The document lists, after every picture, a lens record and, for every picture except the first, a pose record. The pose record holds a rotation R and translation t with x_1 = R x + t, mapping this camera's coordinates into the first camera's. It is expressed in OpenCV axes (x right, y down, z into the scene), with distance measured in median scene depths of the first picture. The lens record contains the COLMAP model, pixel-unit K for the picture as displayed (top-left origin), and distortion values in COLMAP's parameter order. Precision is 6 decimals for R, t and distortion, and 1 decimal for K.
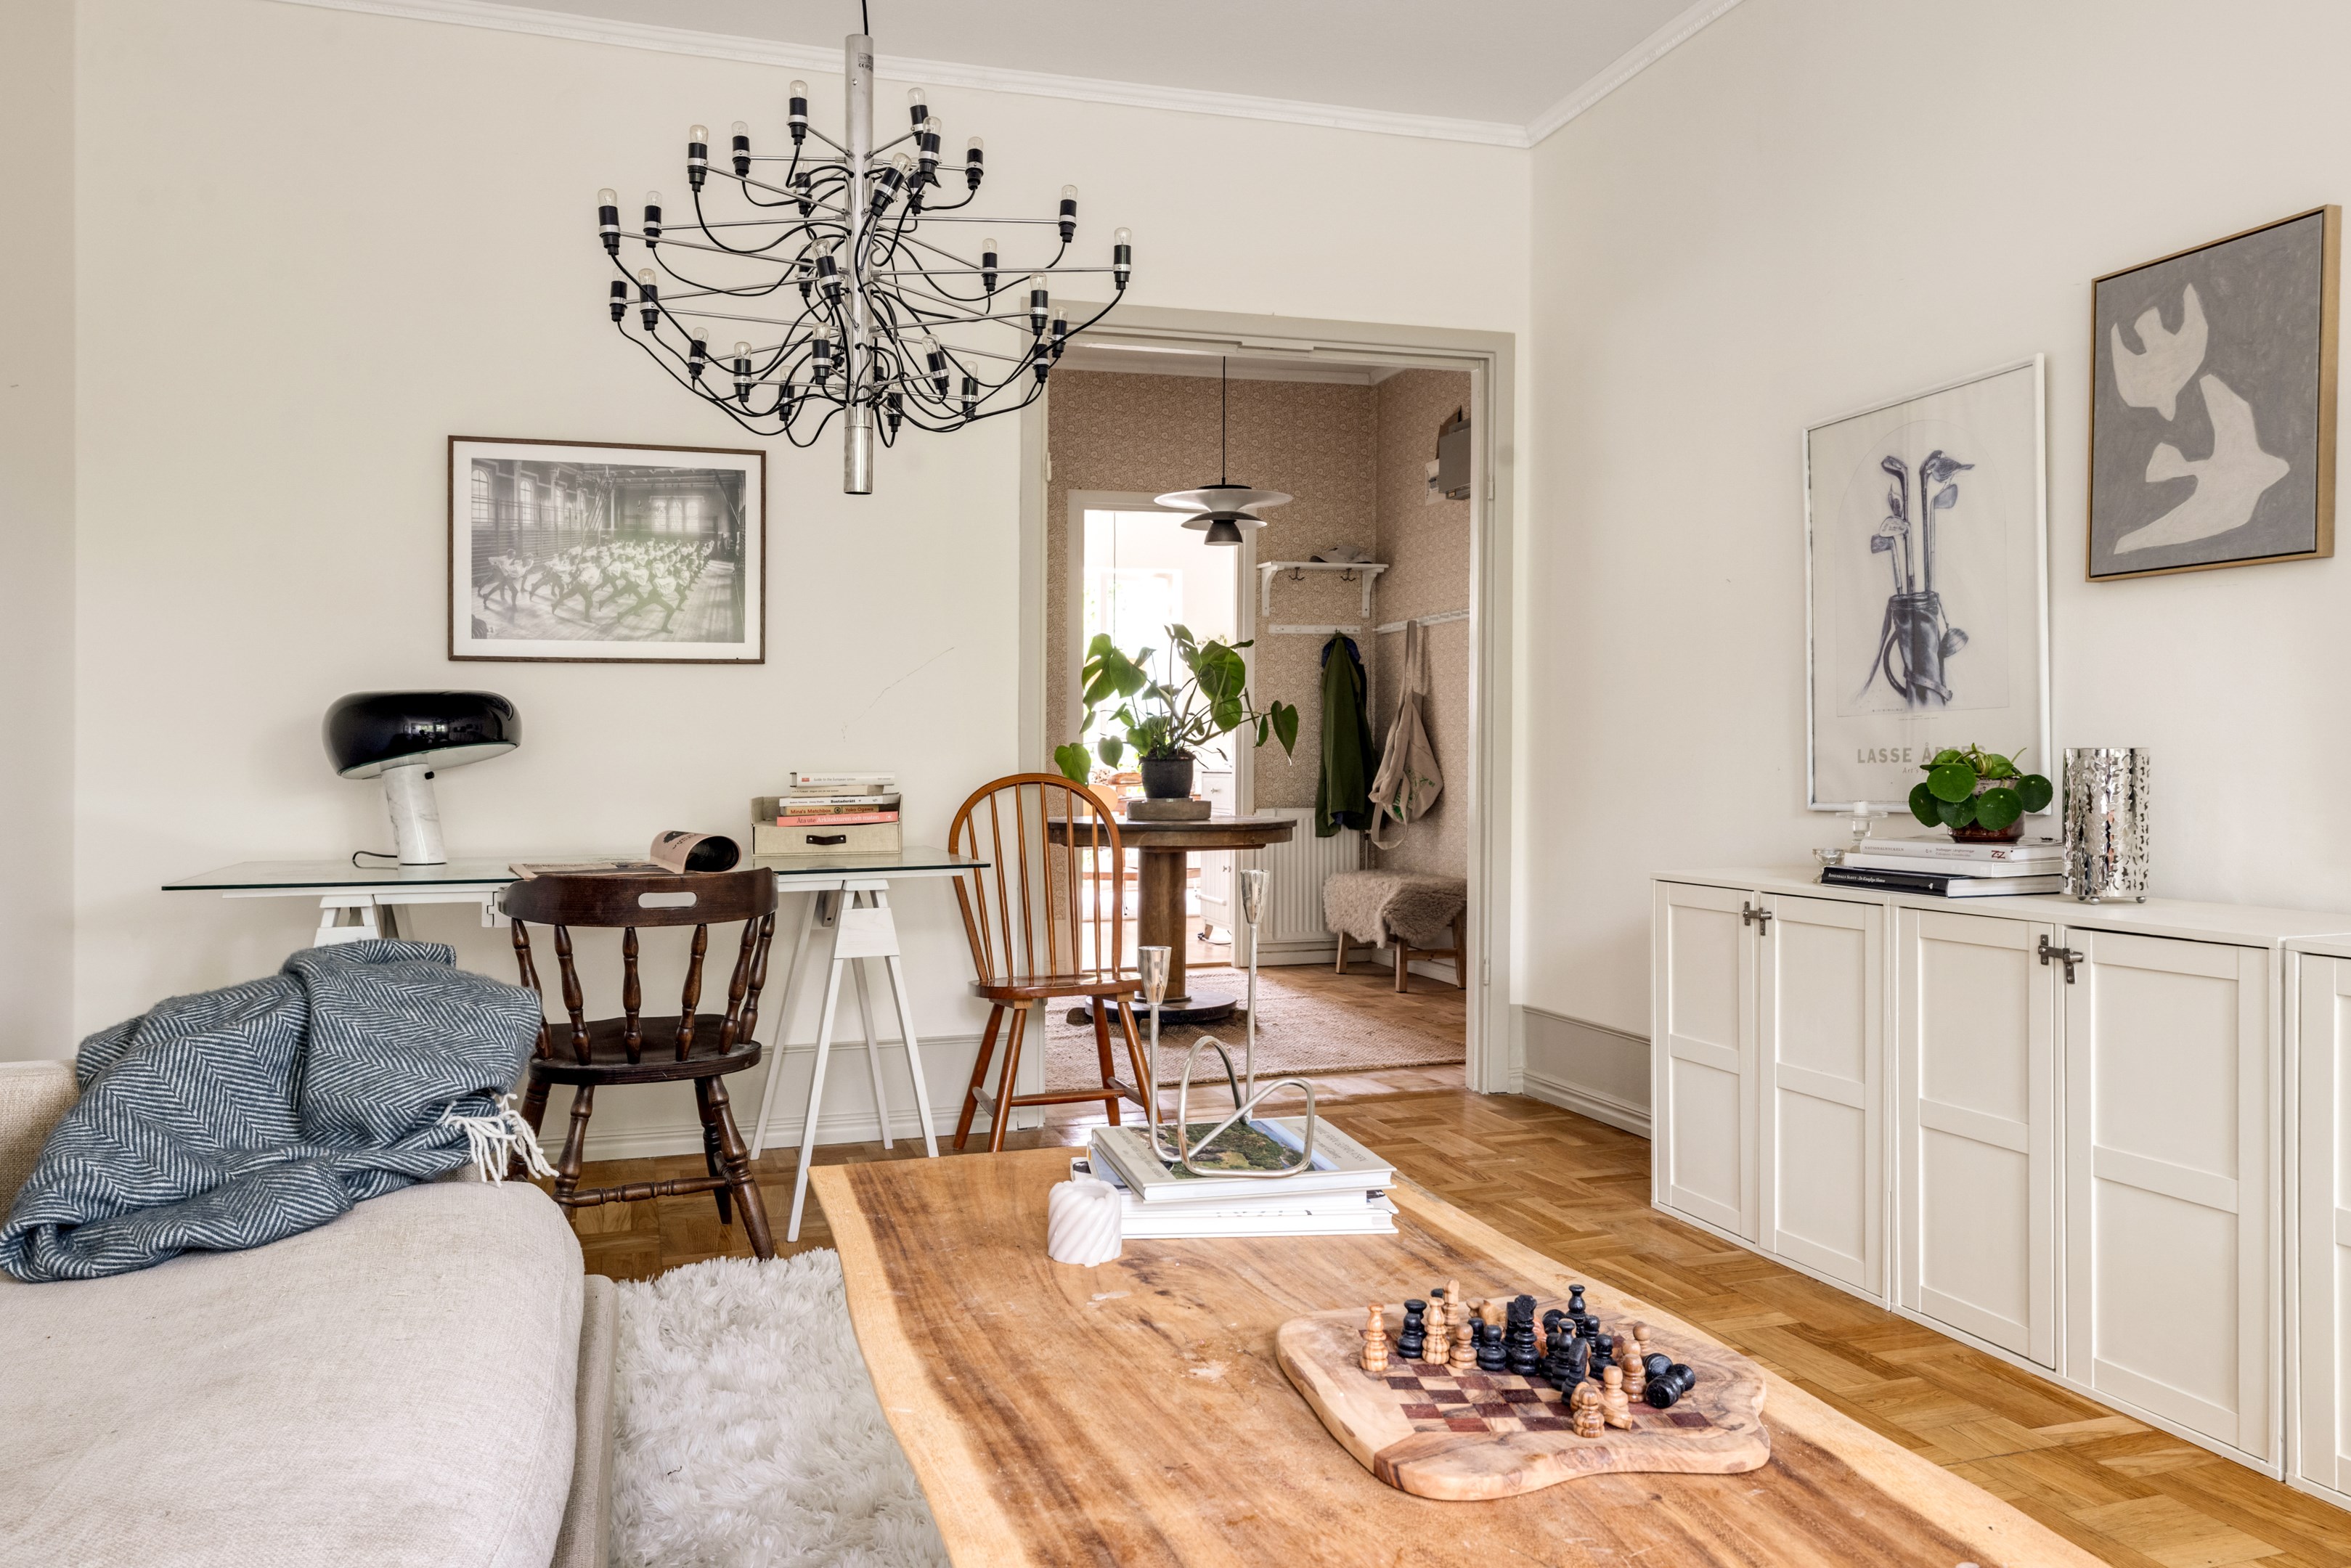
lens RADIAL K [[1665.7, 0, 1161.6], [0, 1665.7, 761.5], [0, 0, 1]] dist [0.002121, 0.001150]
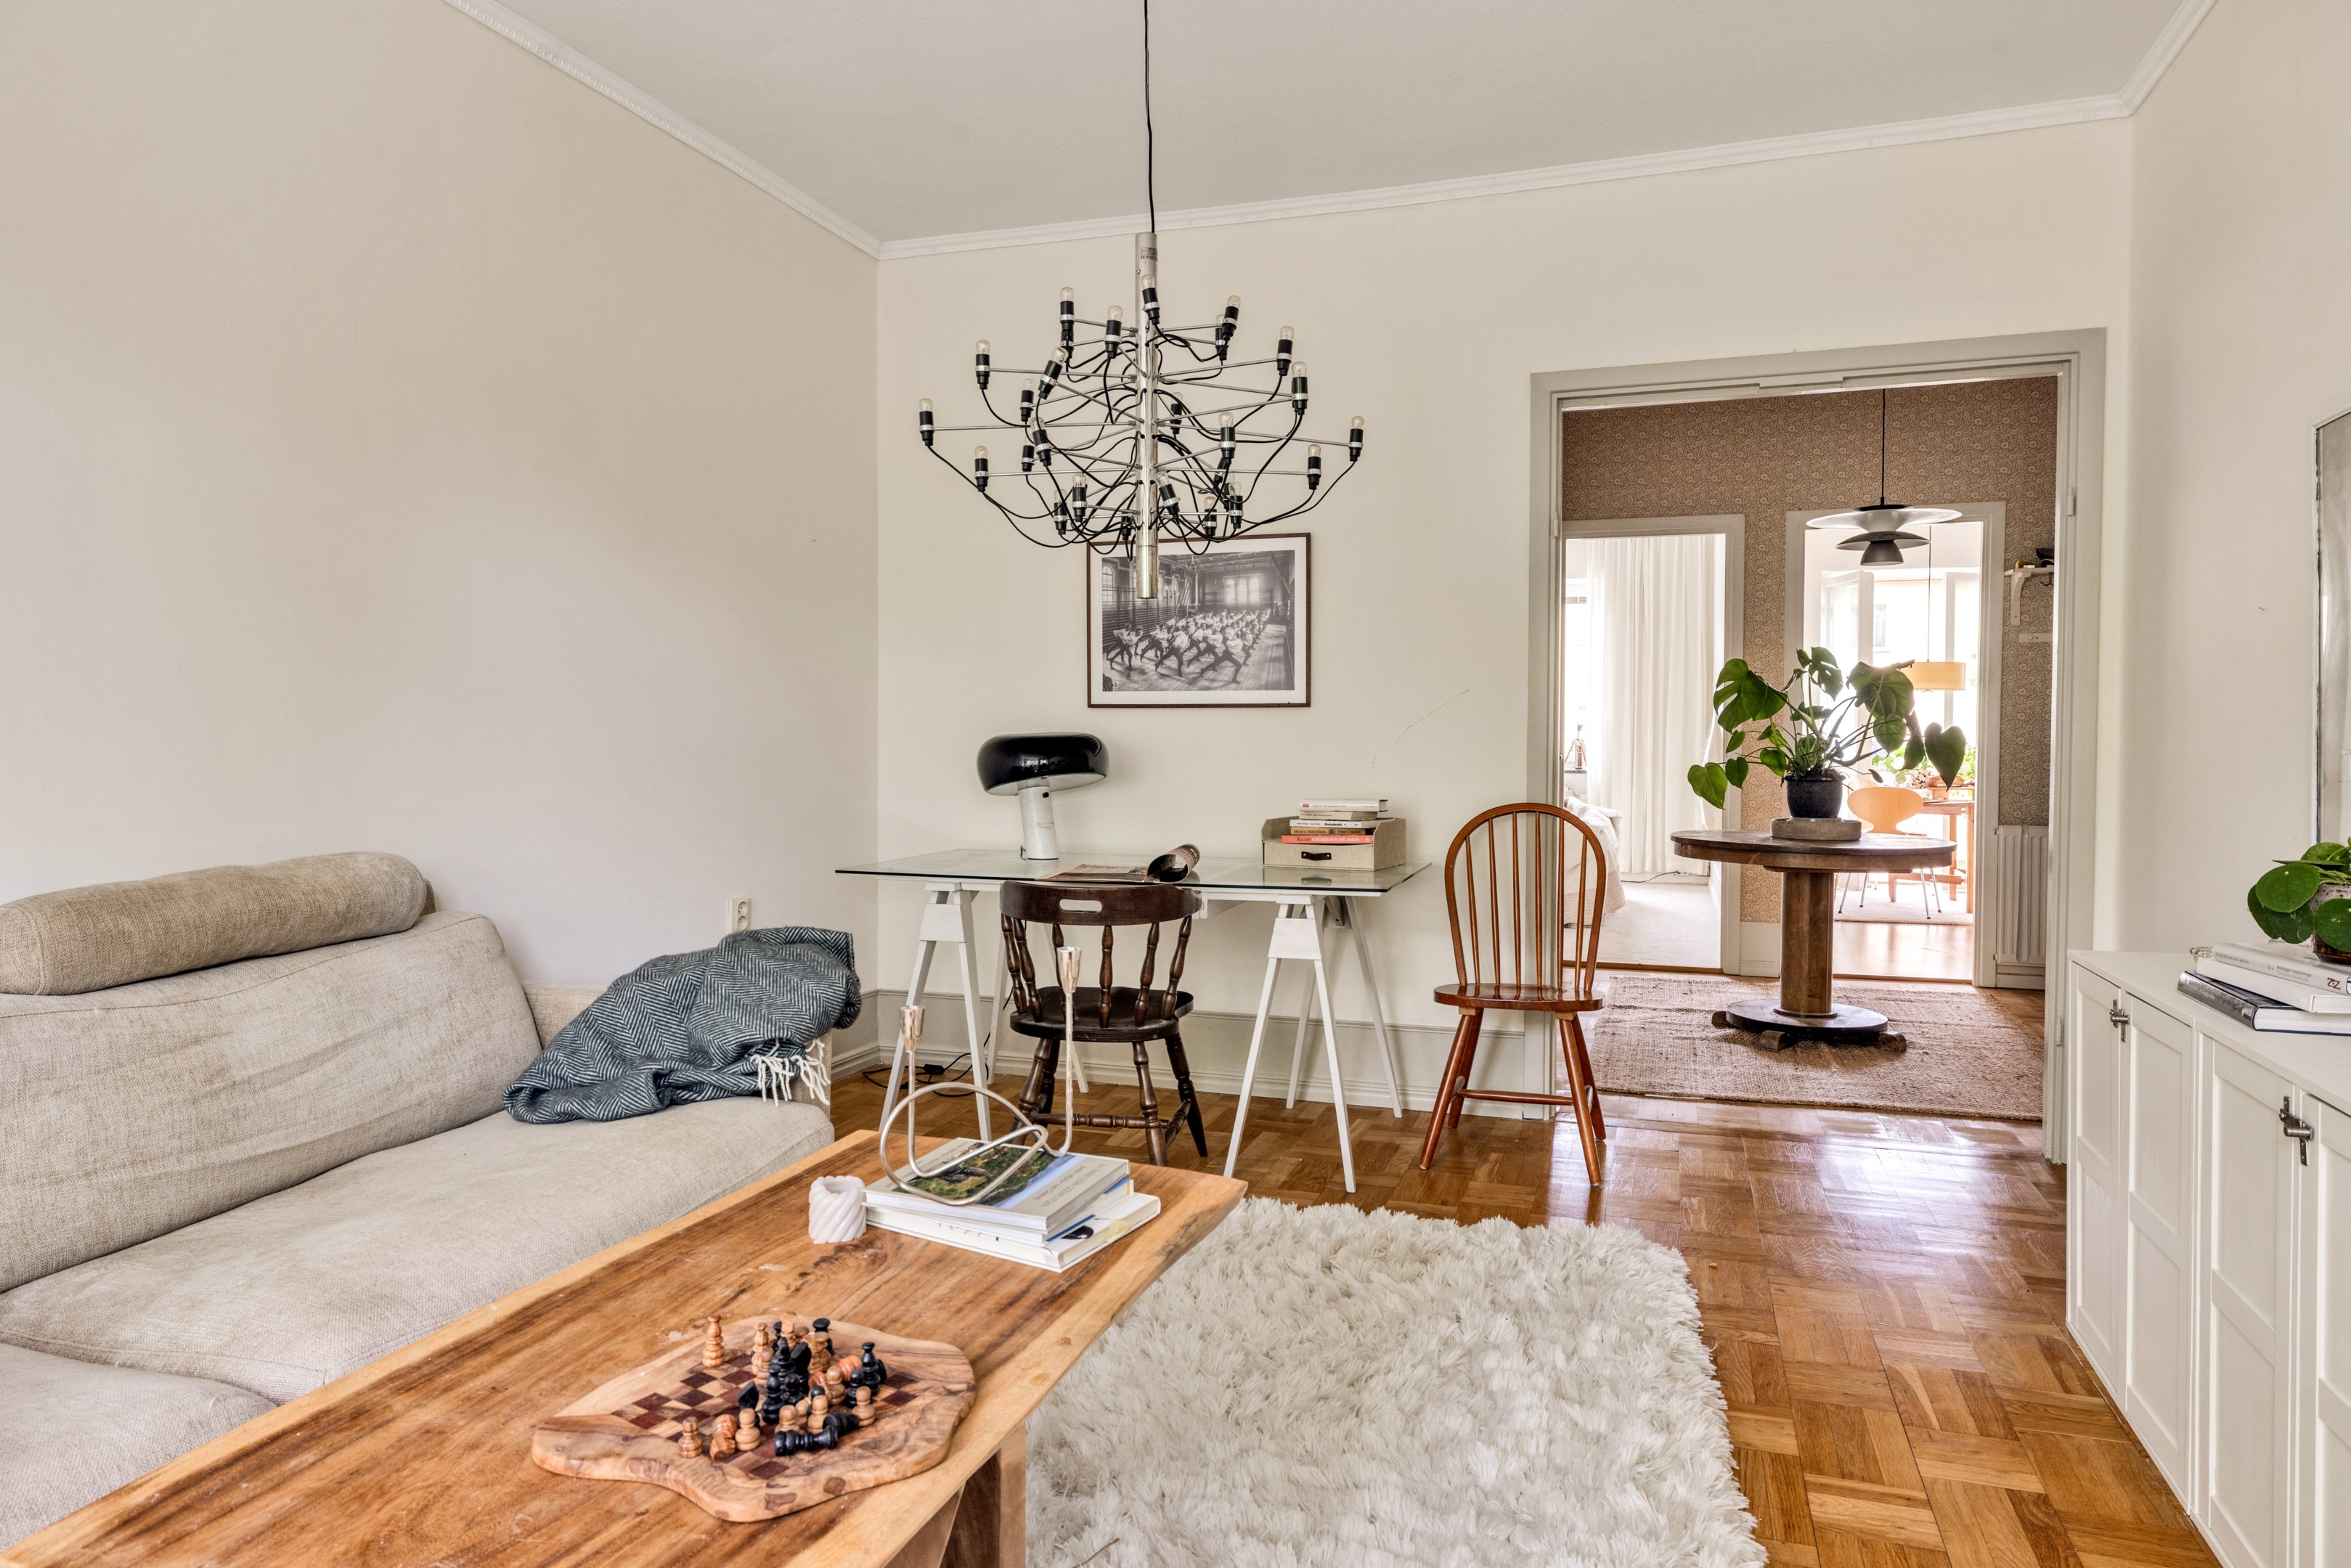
lens RADIAL K [[1436.6, 0, 1171.5], [0, 1436.6, 764.0], [0, 0, 1]] dist [0.001741, 0.001234]
pose [[0.808594, 0.020435, -0.588013, 0.324391], [-0.010044, 0.999730, 0.020931, -0.040567], [0.588282, -0.011019, 0.808581, 0.091932]]
